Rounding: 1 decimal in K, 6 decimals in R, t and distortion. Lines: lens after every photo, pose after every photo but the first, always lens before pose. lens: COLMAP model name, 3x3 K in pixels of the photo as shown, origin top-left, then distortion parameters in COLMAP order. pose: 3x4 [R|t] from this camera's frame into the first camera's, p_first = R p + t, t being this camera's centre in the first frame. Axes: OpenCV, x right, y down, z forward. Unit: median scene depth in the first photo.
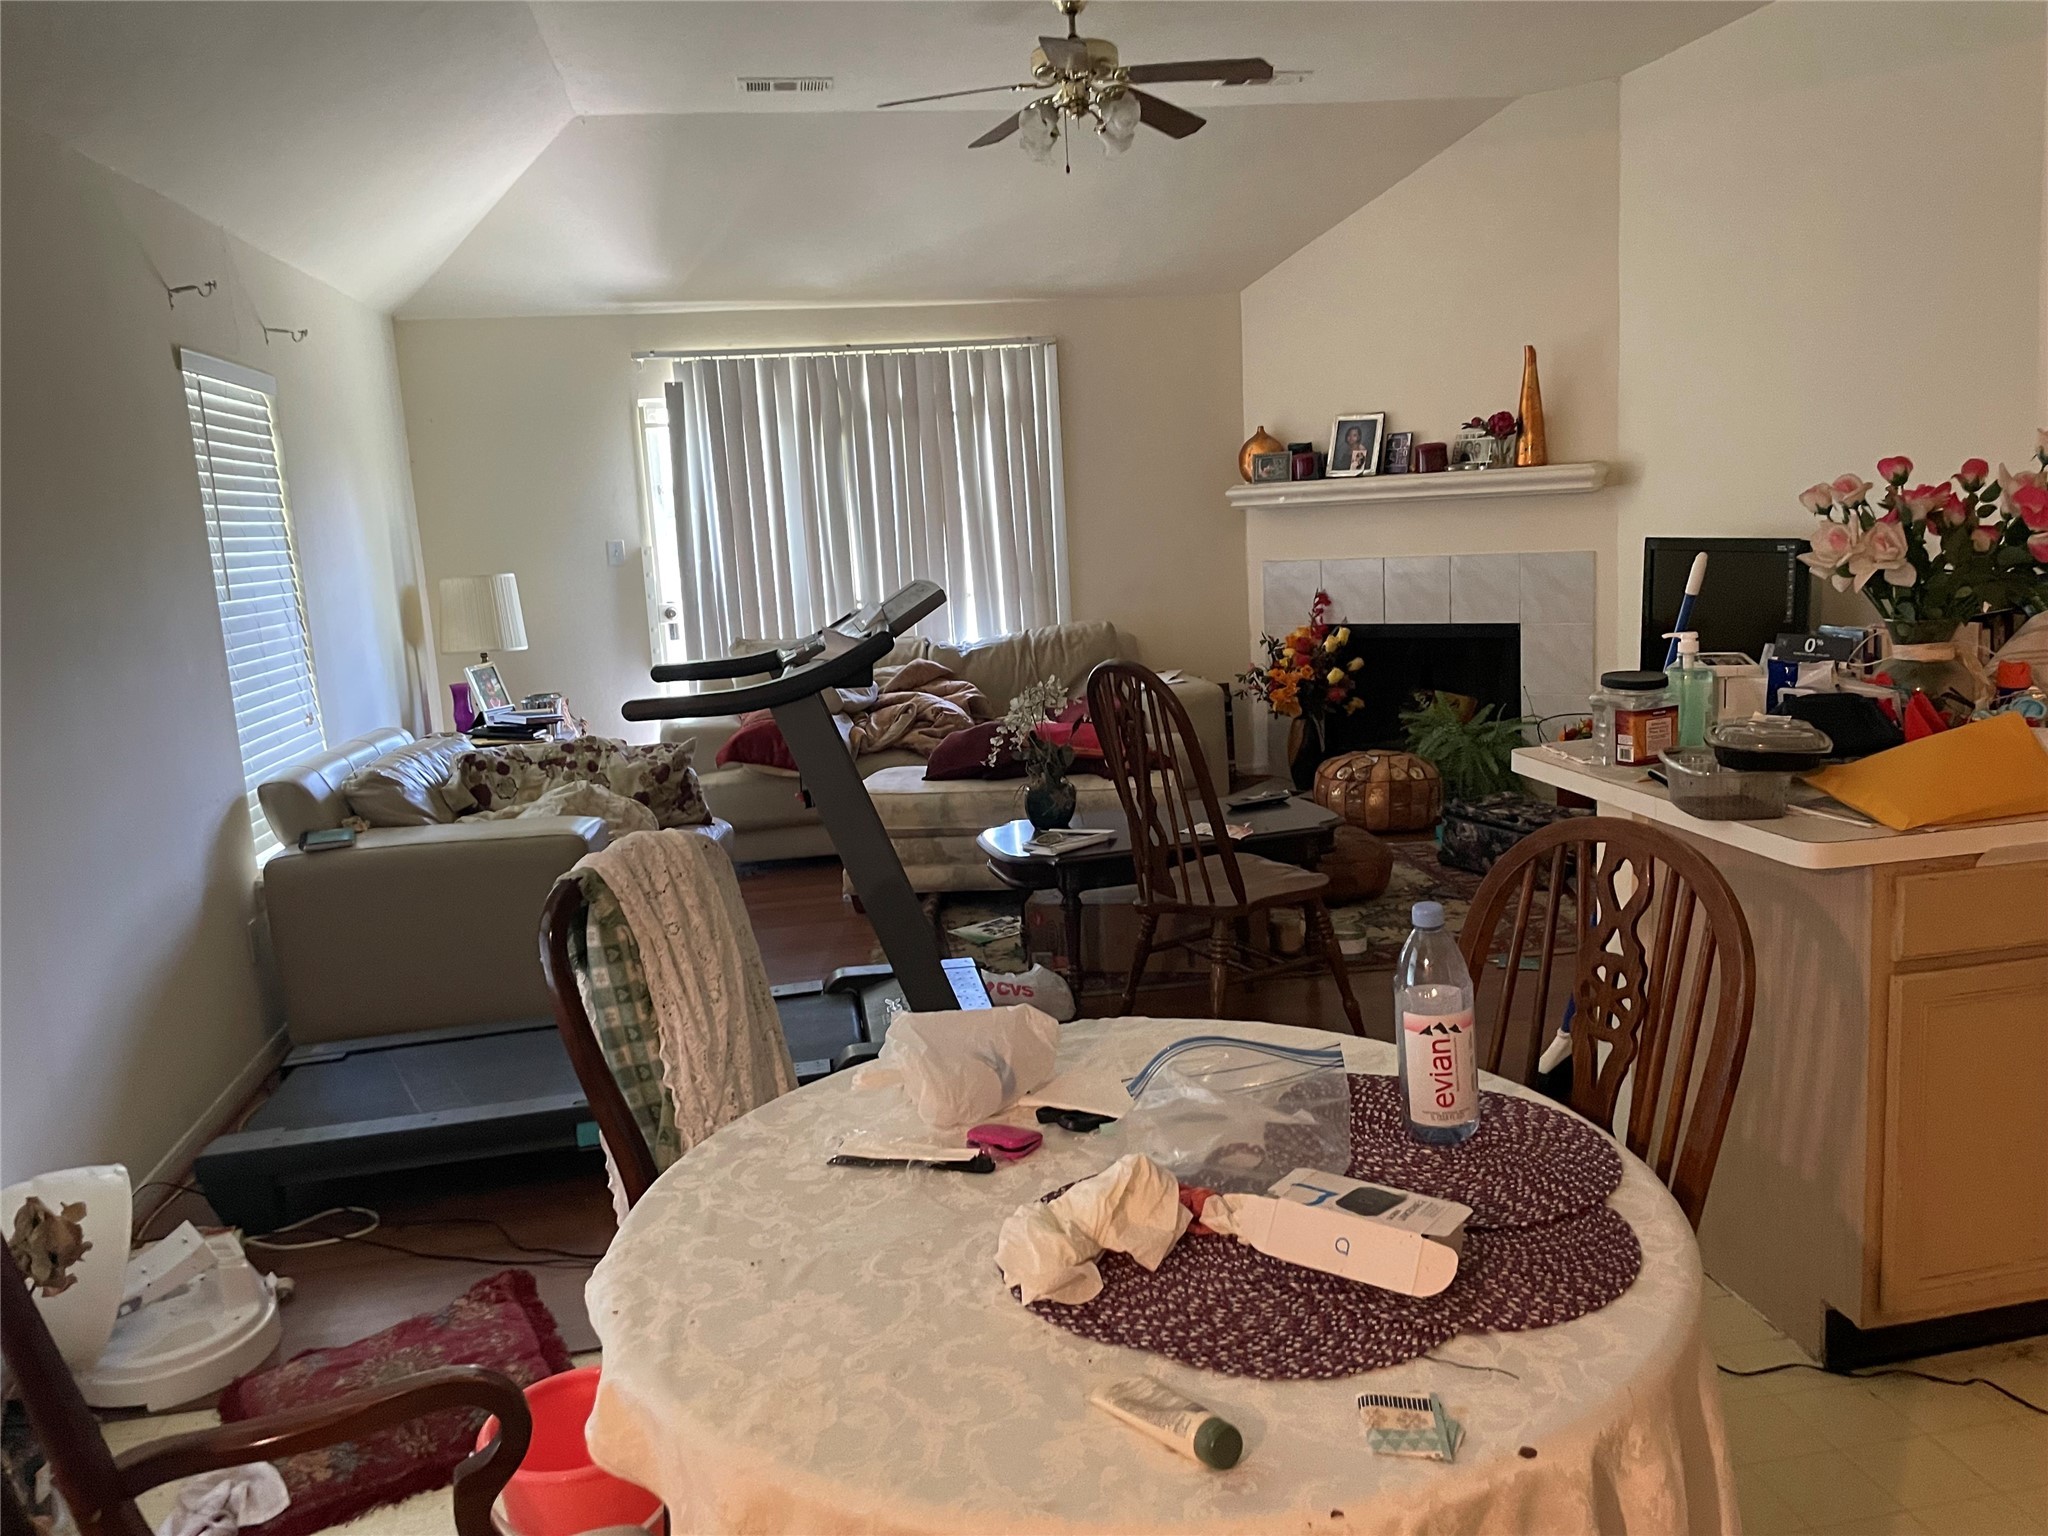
lens RADIAL K [[1568.1, 0, 1024.0], [0, 1568.1, 768.0], [0, 0, 1]] dist [0.091169, -0.112503]
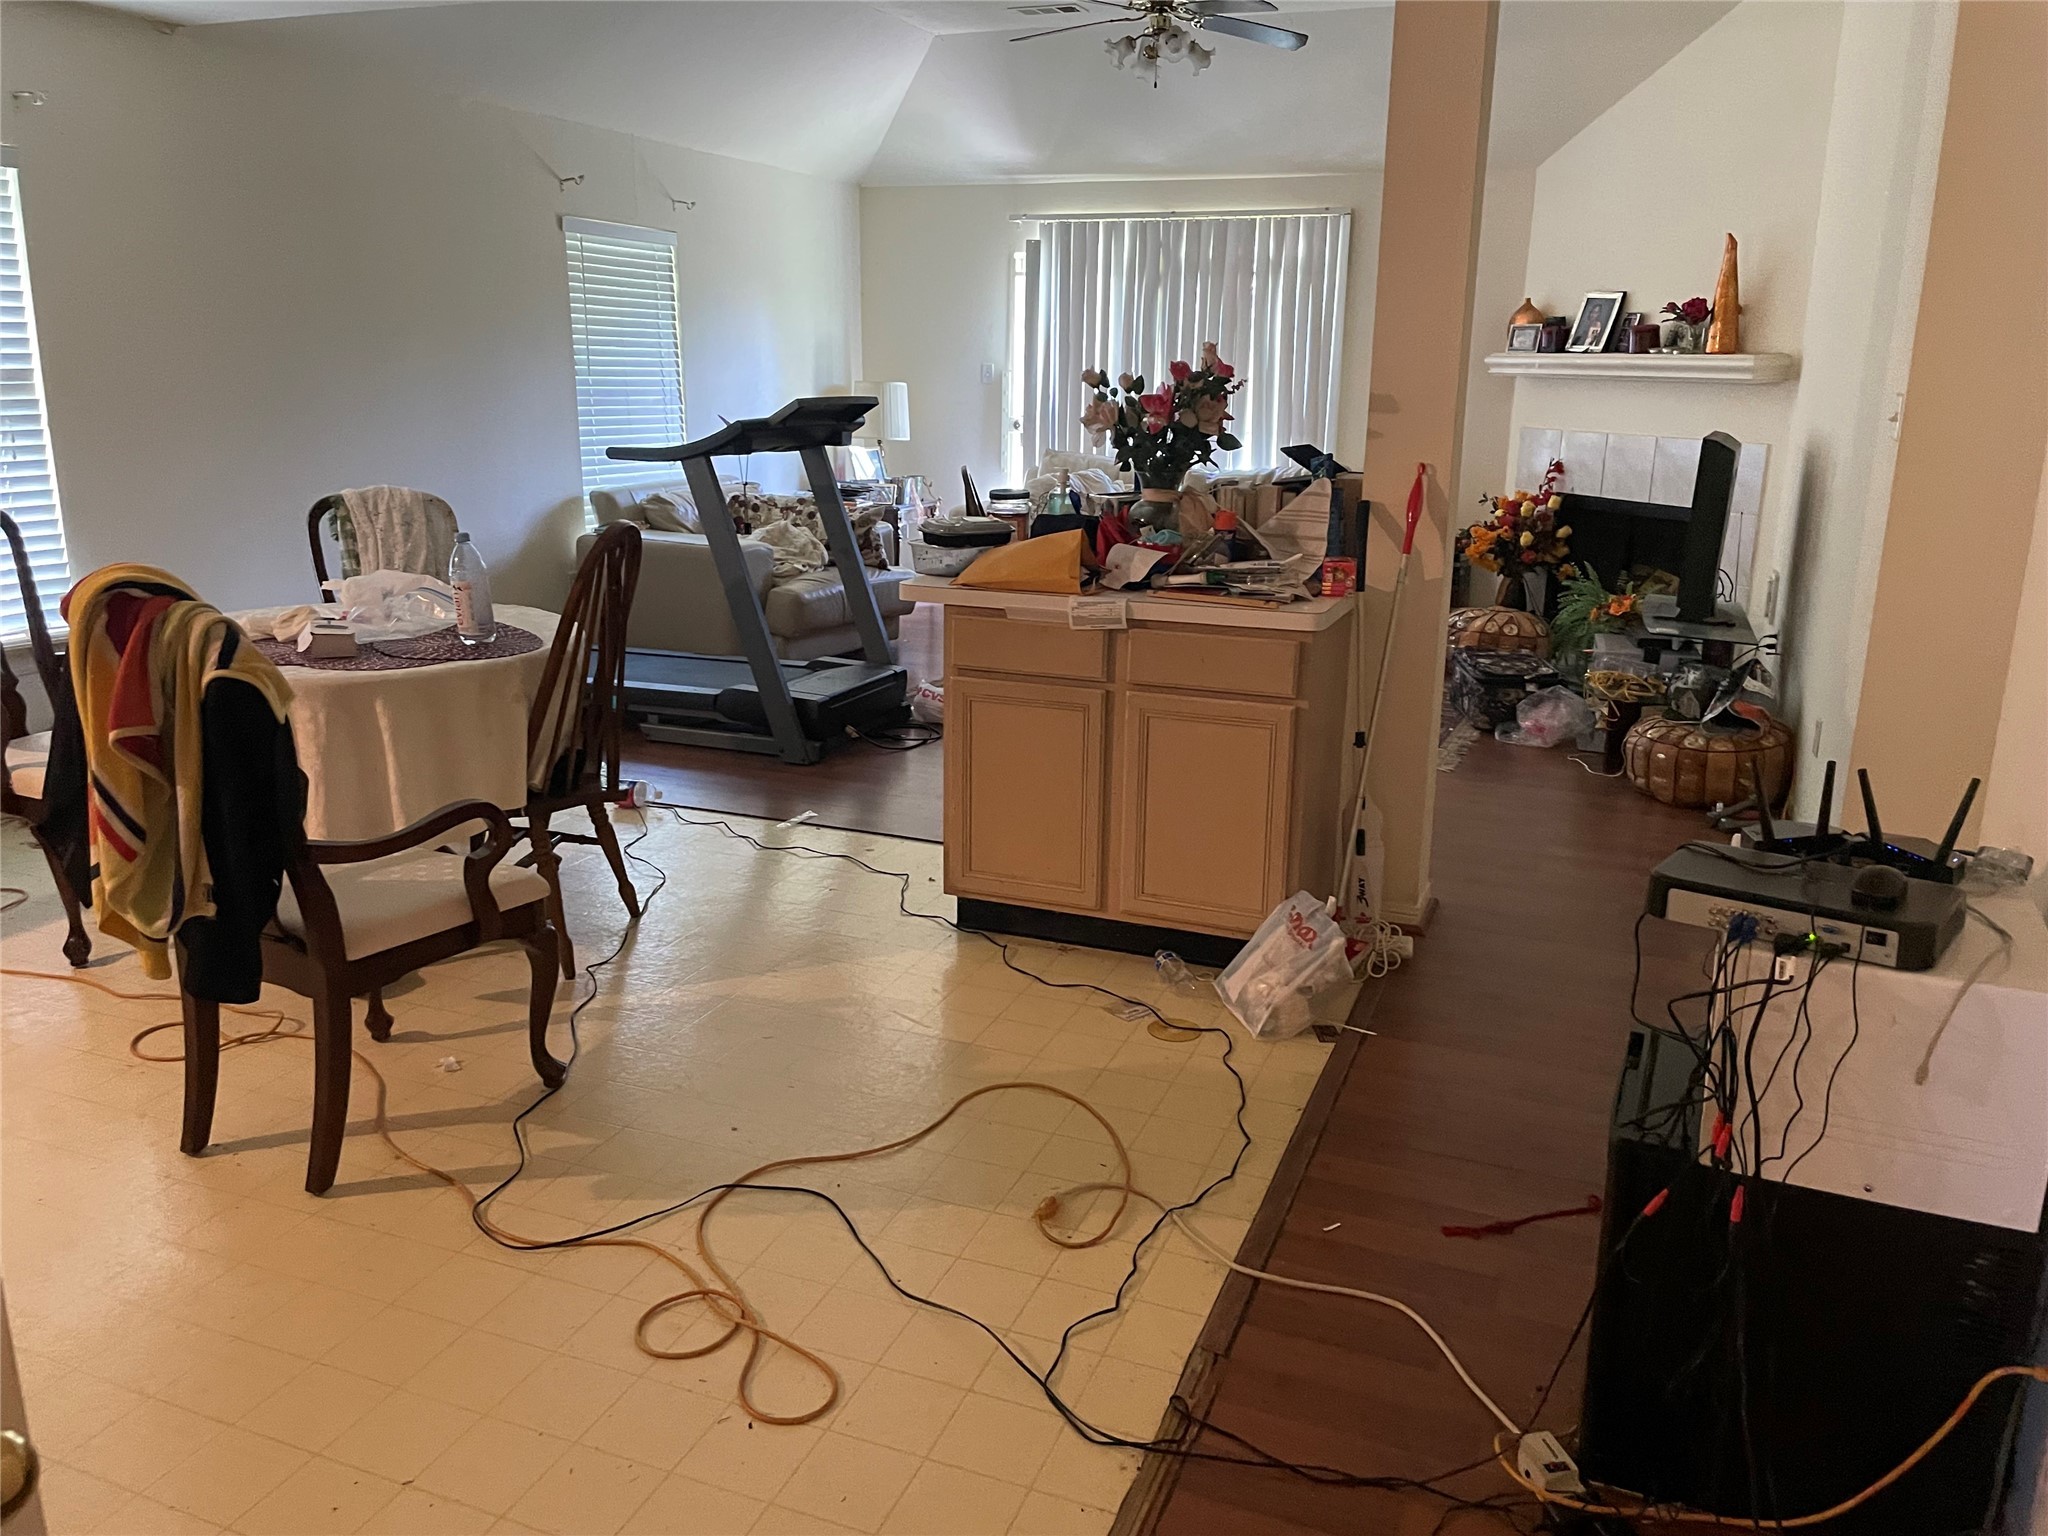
lens RADIAL K [[1568.1, 0, 1024.0], [0, 1568.1, 768.0], [0, 0, 1]] dist [0.091169, -0.112503]
pose [[0.847368, 0.202249, -0.490981, 0.472825], [-0.152199, 0.978337, 0.140329, -0.004750], [0.508727, -0.044183, 0.859794, -0.117300]]
